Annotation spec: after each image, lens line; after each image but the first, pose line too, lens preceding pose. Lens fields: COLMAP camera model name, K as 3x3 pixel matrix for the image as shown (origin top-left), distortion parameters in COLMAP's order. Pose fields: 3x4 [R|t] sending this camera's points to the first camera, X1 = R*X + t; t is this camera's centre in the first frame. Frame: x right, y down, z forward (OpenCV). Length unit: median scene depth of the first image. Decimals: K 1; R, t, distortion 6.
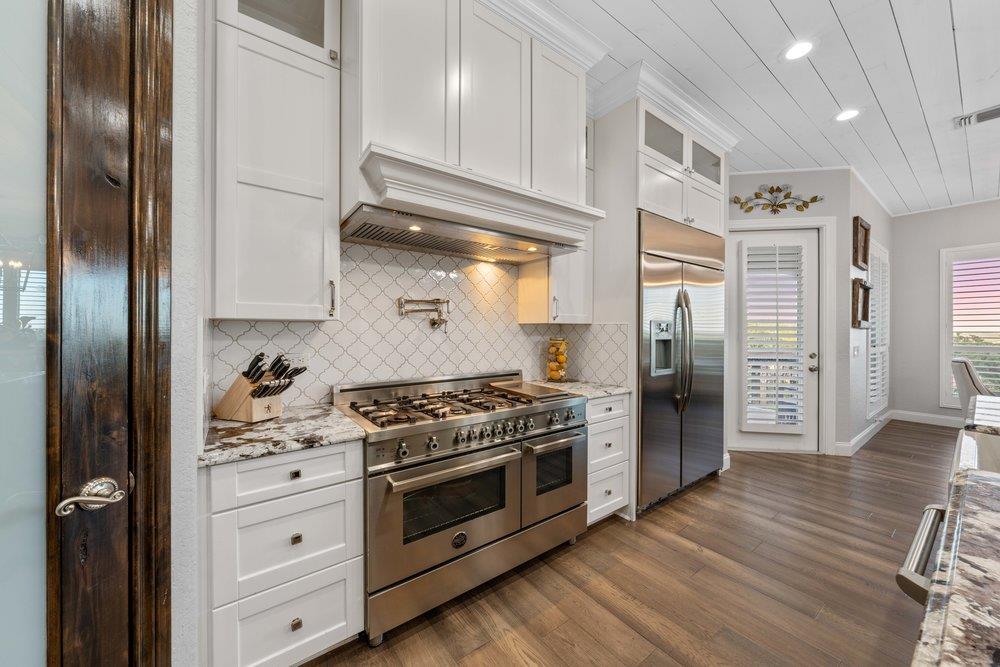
lens RADIAL K [[341.8, 0, 519.3], [0, 341.8, 335.1], [0, 0, 1]] dist [0.001630, -0.000477]
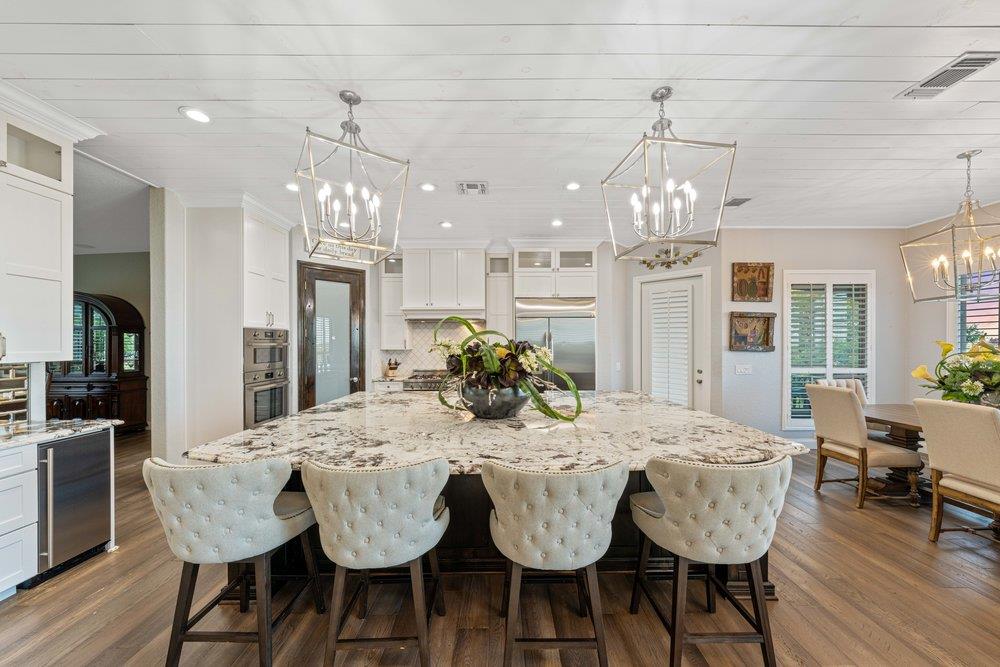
lens RADIAL K [[341.8, 0, 503.0], [0, 341.8, 344.3], [0, 0, 1]] dist [0.001630, -0.000477]
pose [[0.799562, -0.005312, -0.600561, 1.259444], [0.001608, 0.999976, -0.006705, -0.040308], [0.600582, 0.004395, 0.799551, -0.646502]]
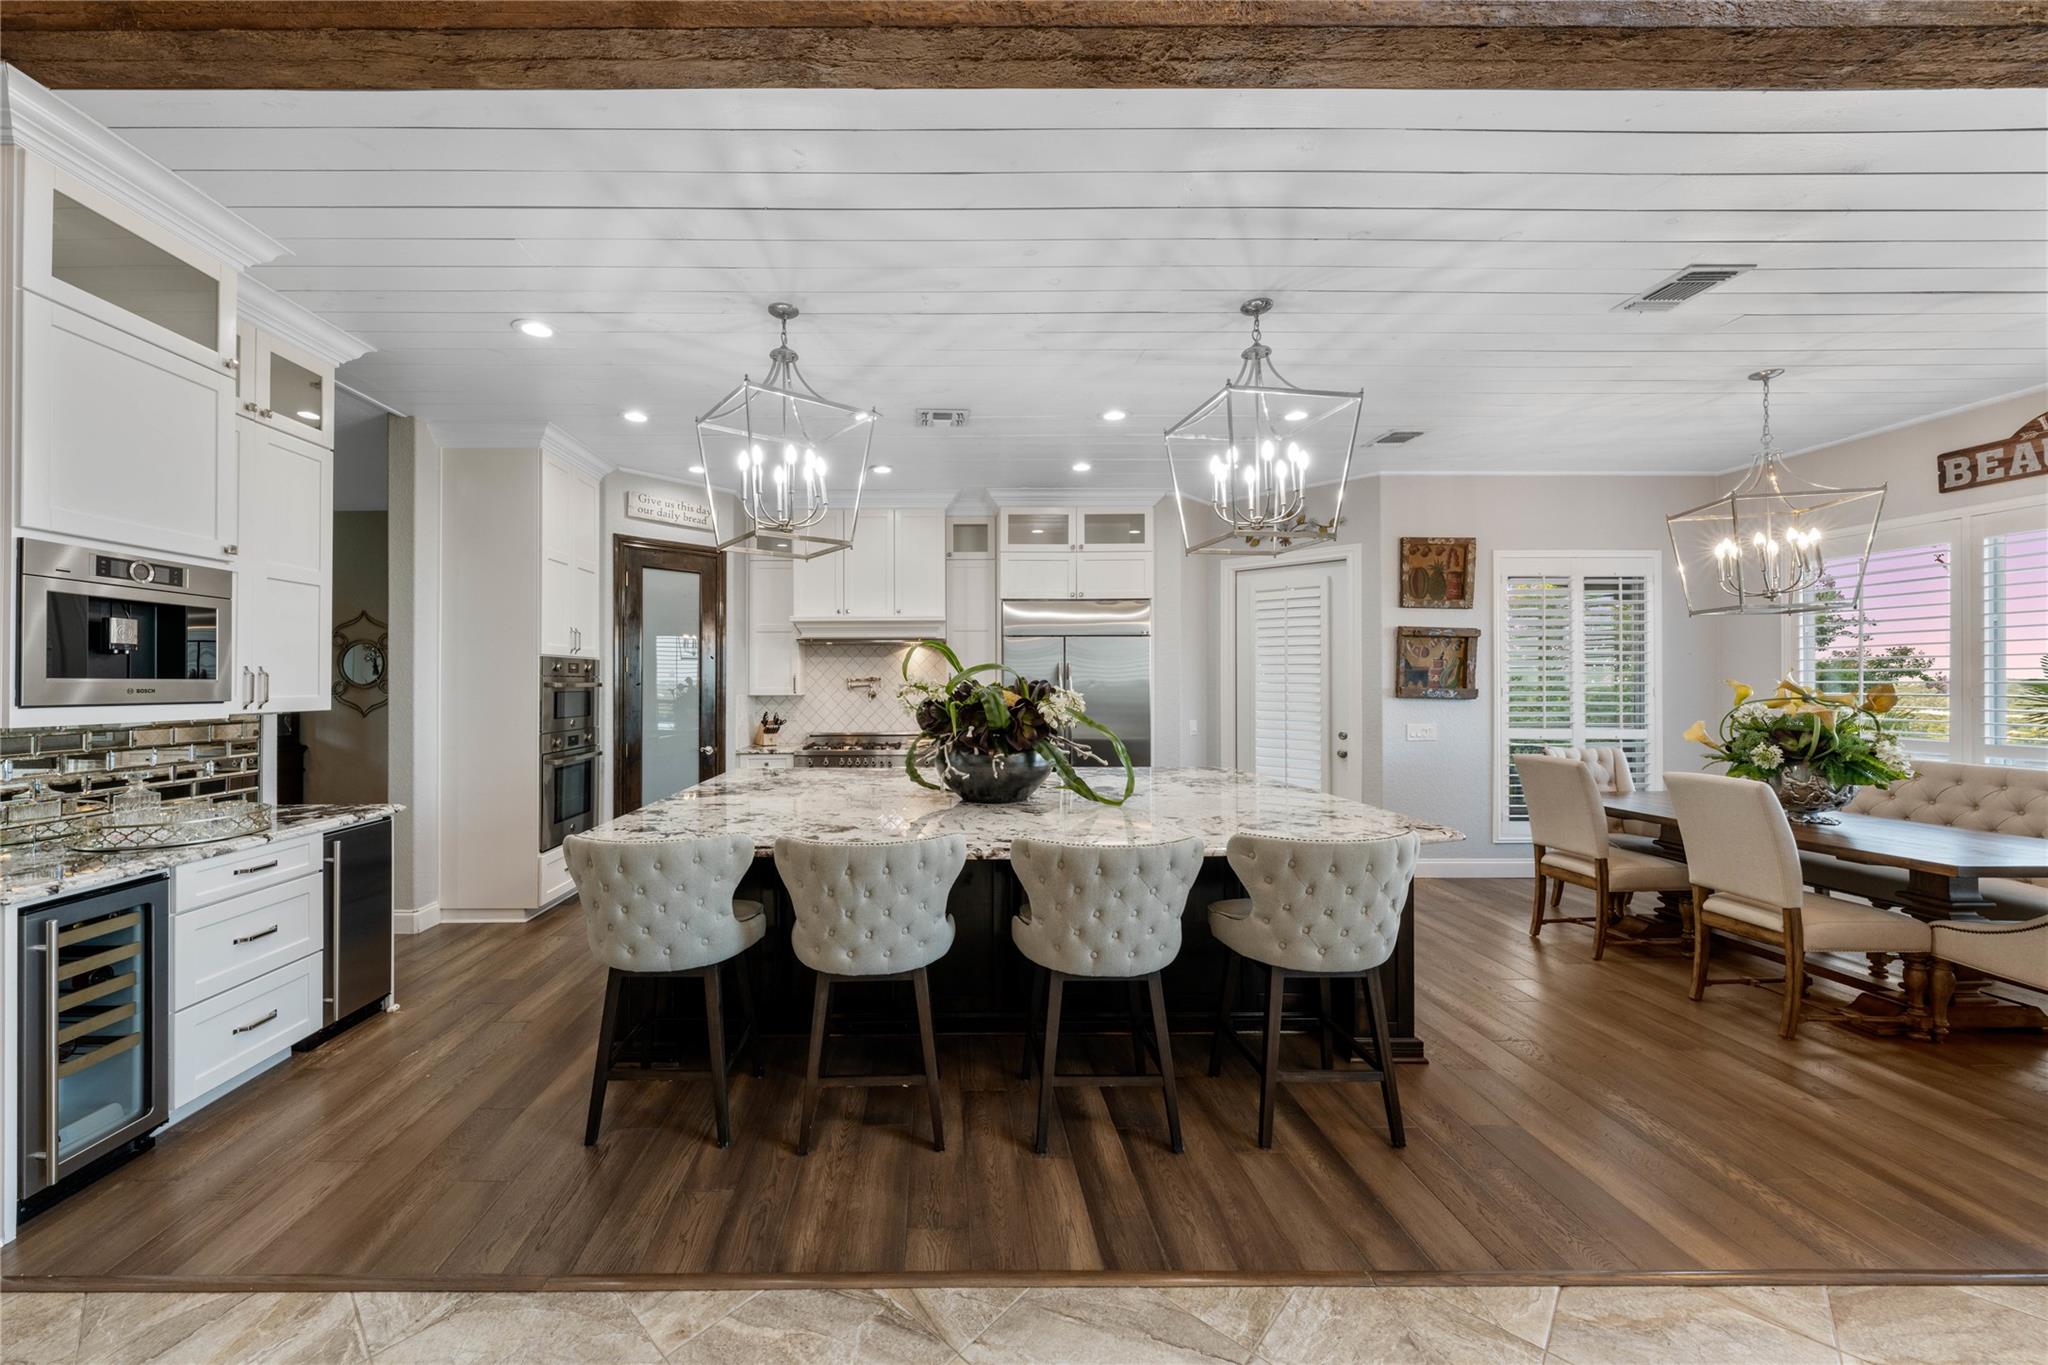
lens RADIAL K [[743.7, 0, 942.0], [0, 743.7, 679.4], [0, 0, 1]] dist [0.000741, -0.000221]
pose [[0.797785, -0.009978, -0.602859, 1.364368], [0.000779, 0.999879, -0.015518, -0.037051], [0.602941, 0.011911, 0.797697, -0.947867]]
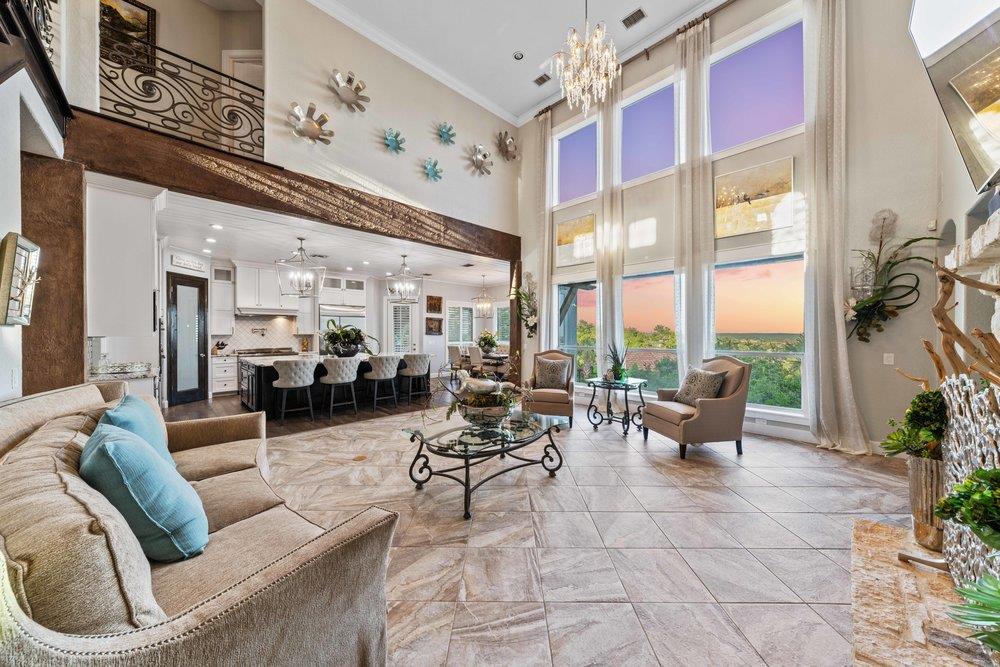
lens RADIAL K [[341.8, 0, 477.6], [0, 341.8, 335.8], [0, 0, 1]] dist [0.001630, -0.000477]
pose [[0.998028, -0.006340, 0.062455, 1.453092], [0.006570, 0.999972, -0.003494, 0.007243], [-0.062431, 0.003897, 0.998042, -2.263582]]
